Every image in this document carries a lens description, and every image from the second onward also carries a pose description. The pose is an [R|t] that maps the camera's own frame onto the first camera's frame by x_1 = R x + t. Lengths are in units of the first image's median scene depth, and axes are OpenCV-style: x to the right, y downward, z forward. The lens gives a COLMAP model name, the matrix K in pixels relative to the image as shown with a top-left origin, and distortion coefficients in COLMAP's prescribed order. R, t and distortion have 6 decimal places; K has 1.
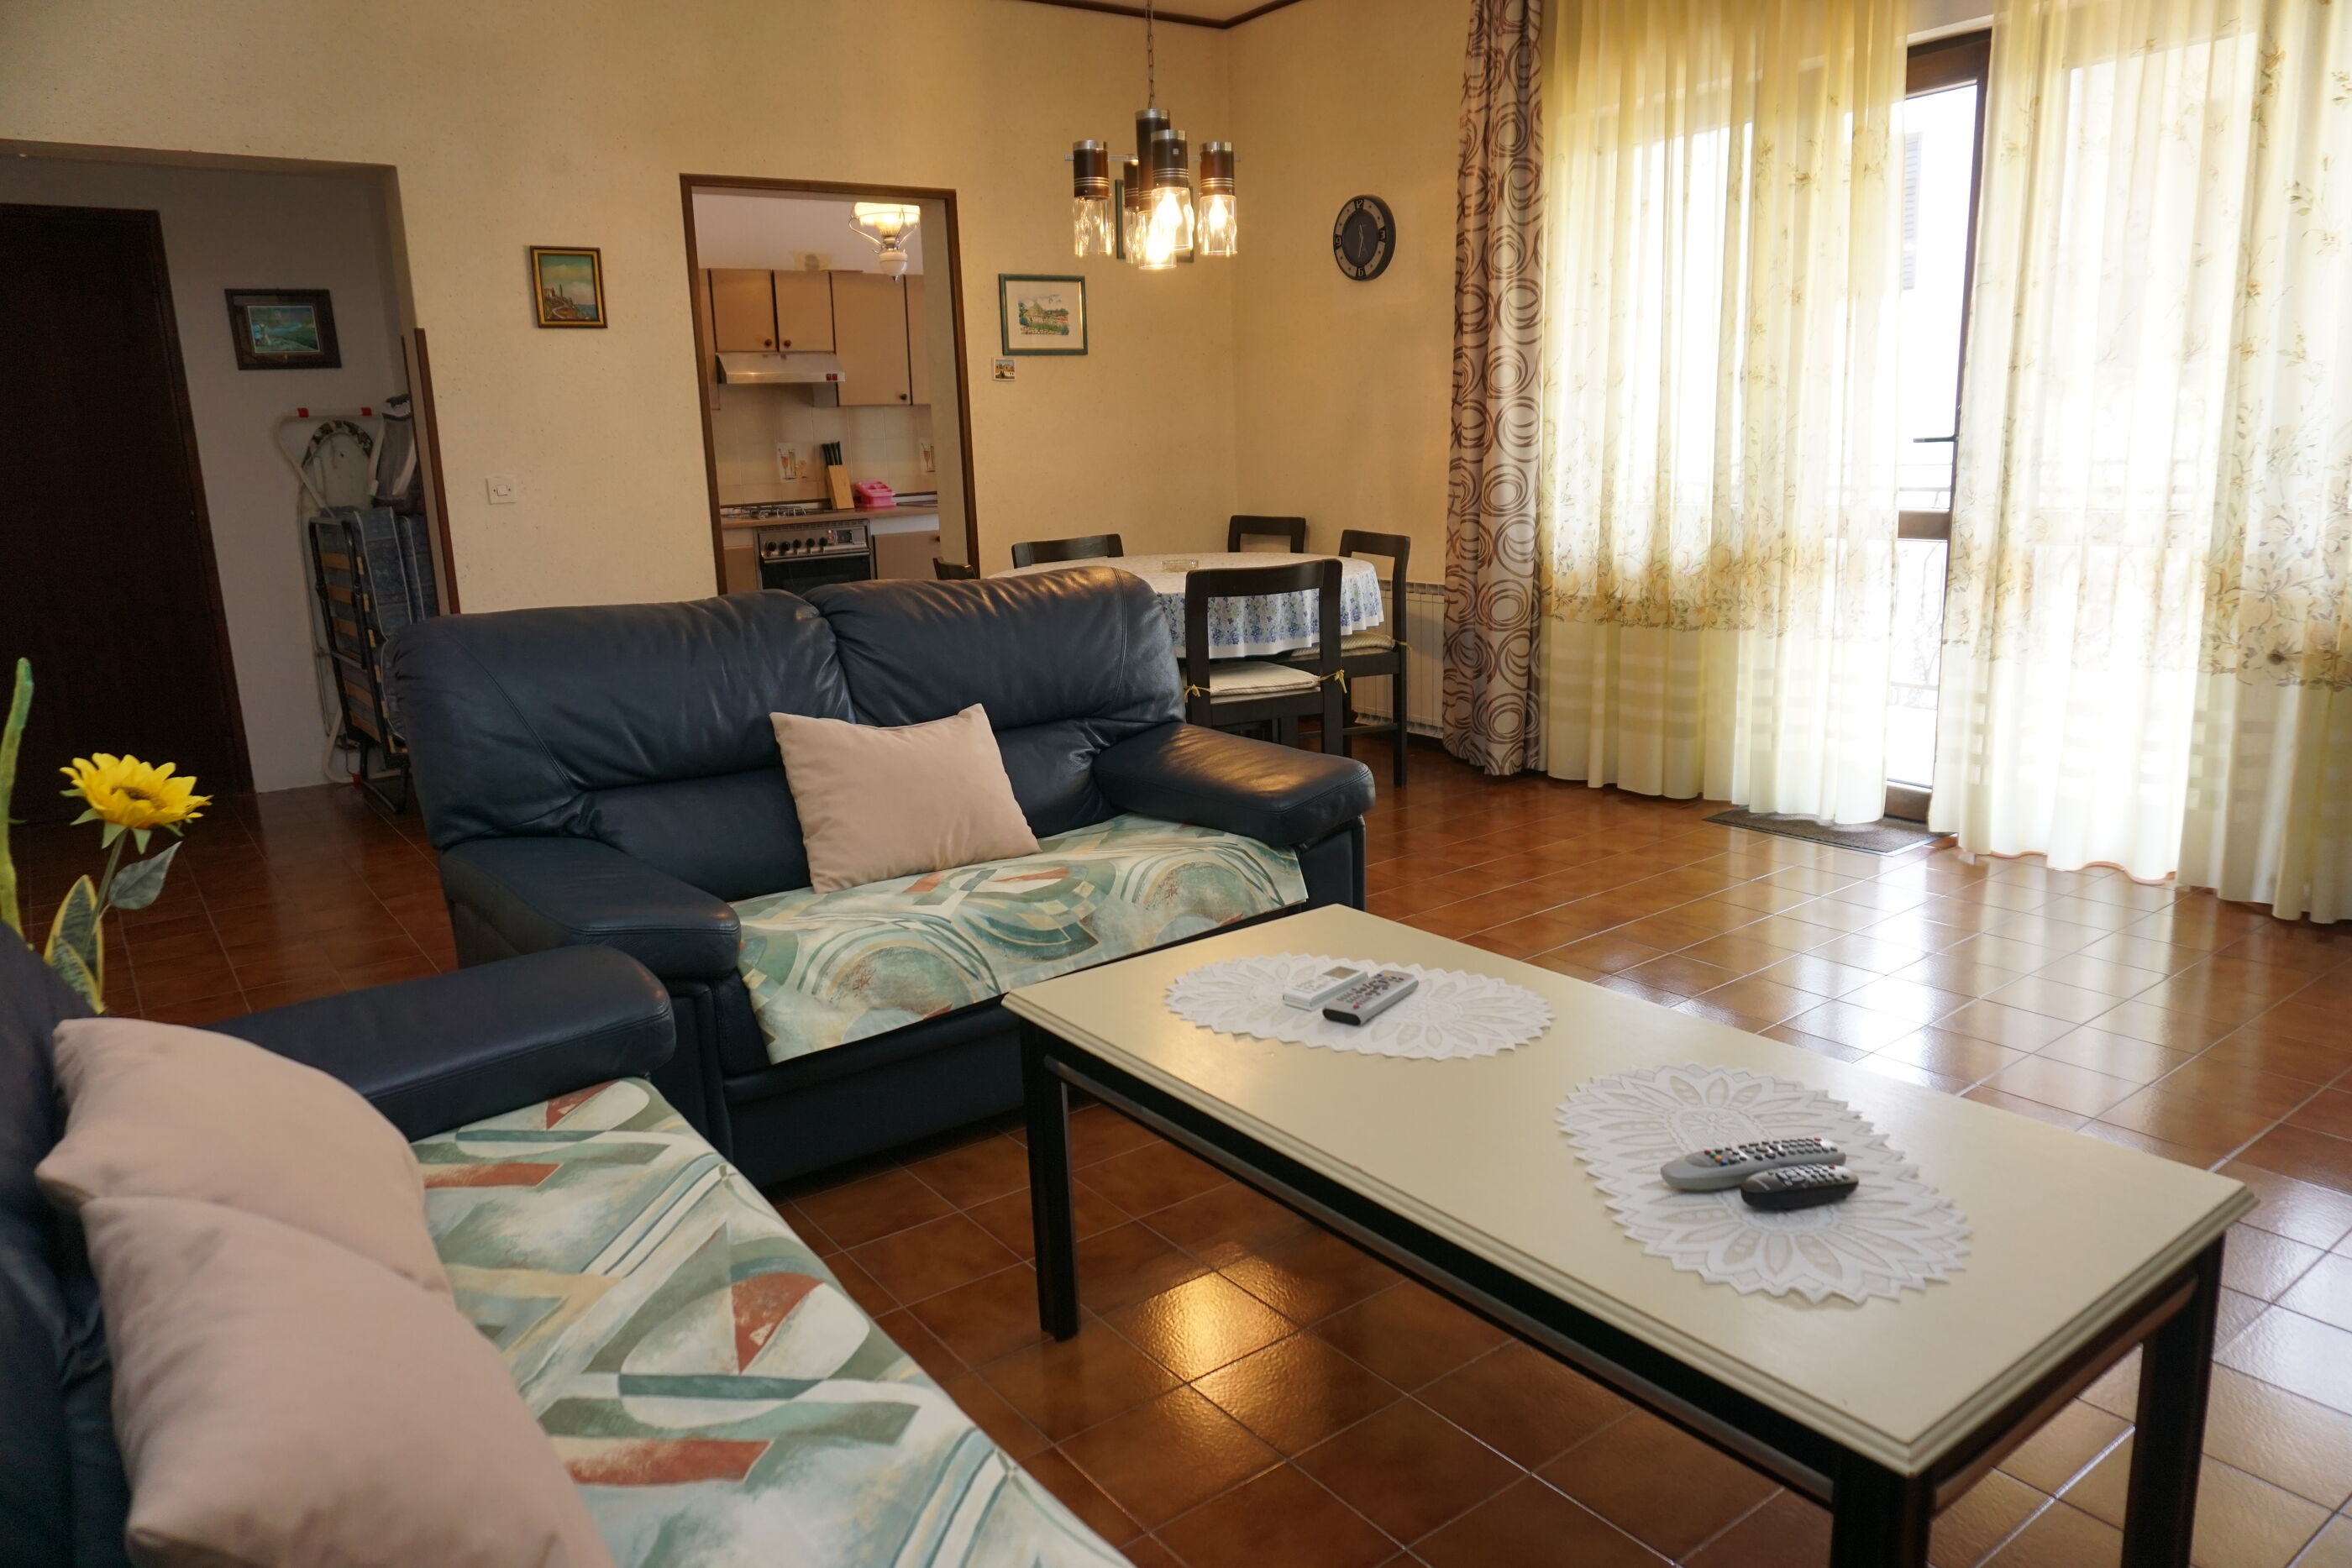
lens RADIAL K [[1560.9, 0, 1168.8], [0, 1560.9, 783.9], [0, 0, 1]] dist [-0.040724, 0.034854]
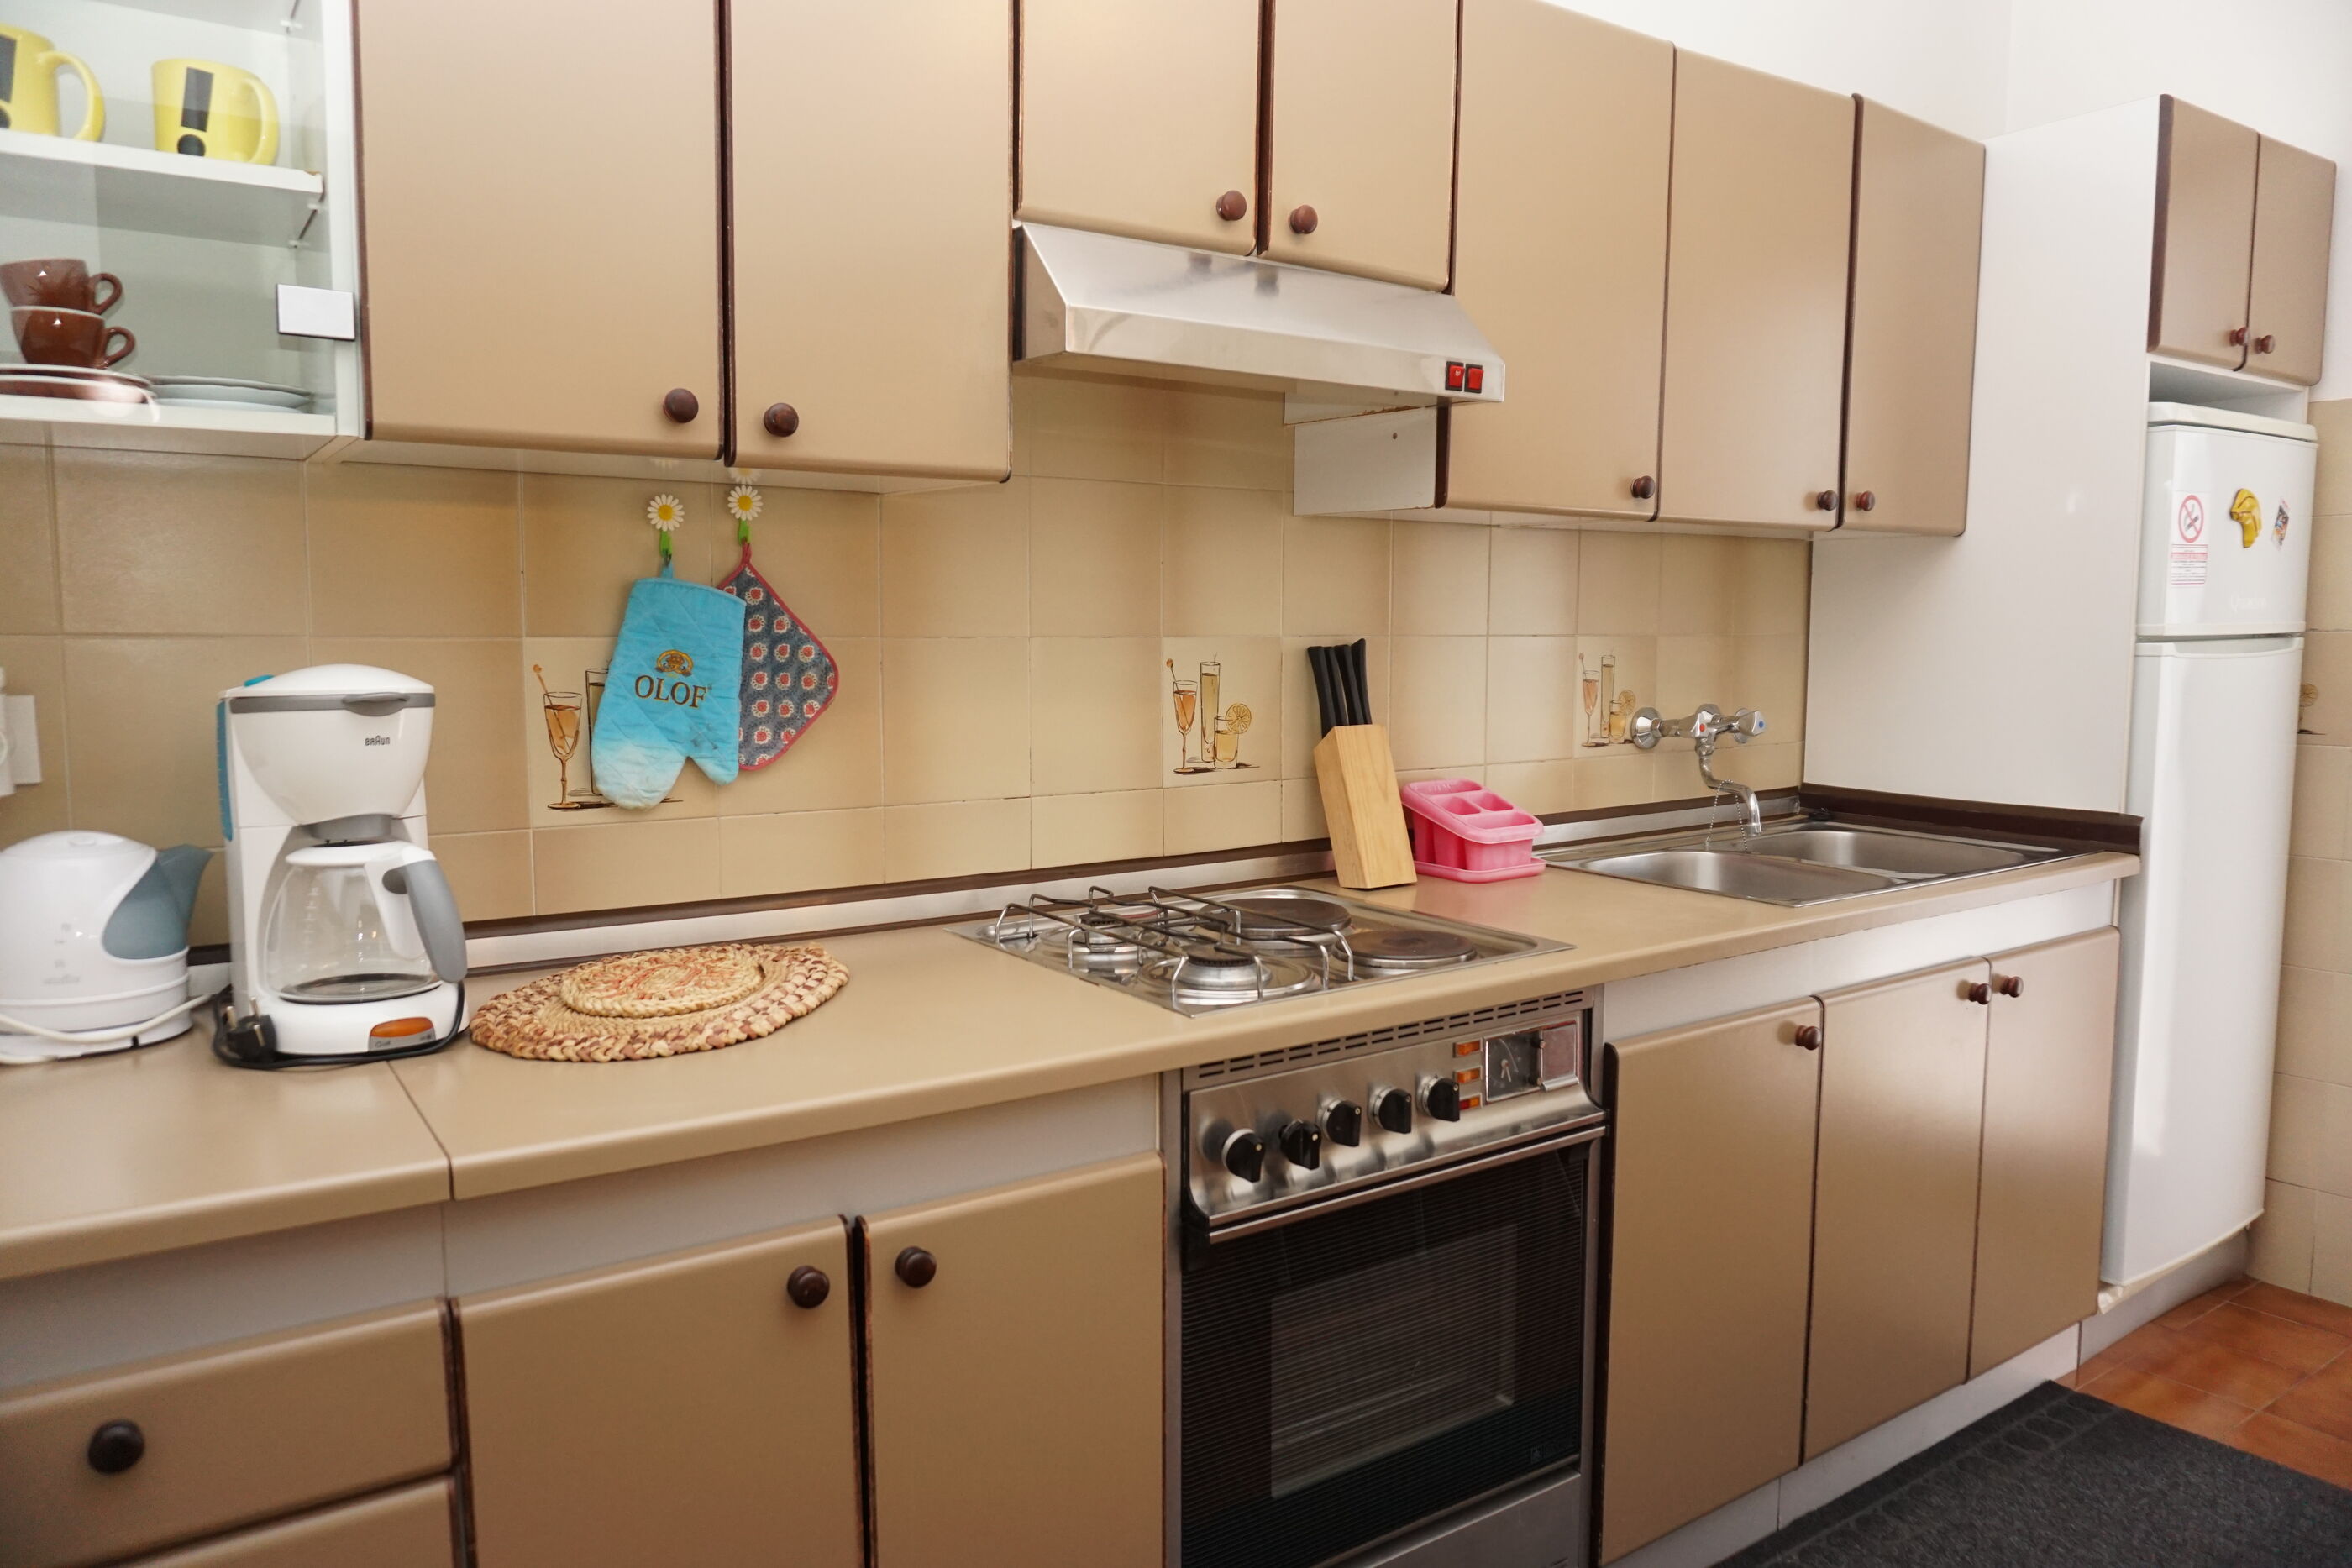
lens RADIAL K [[1560.9, 0, 1175.2], [0, 1560.9, 785.8], [0, 0, 1]] dist [-0.040724, 0.034854]
pose [[0.998776, 0.038482, -0.031076, -0.238875], [-0.041880, 0.992207, -0.117349, -0.161659], [0.026317, 0.118506, 0.992604, 0.731991]]
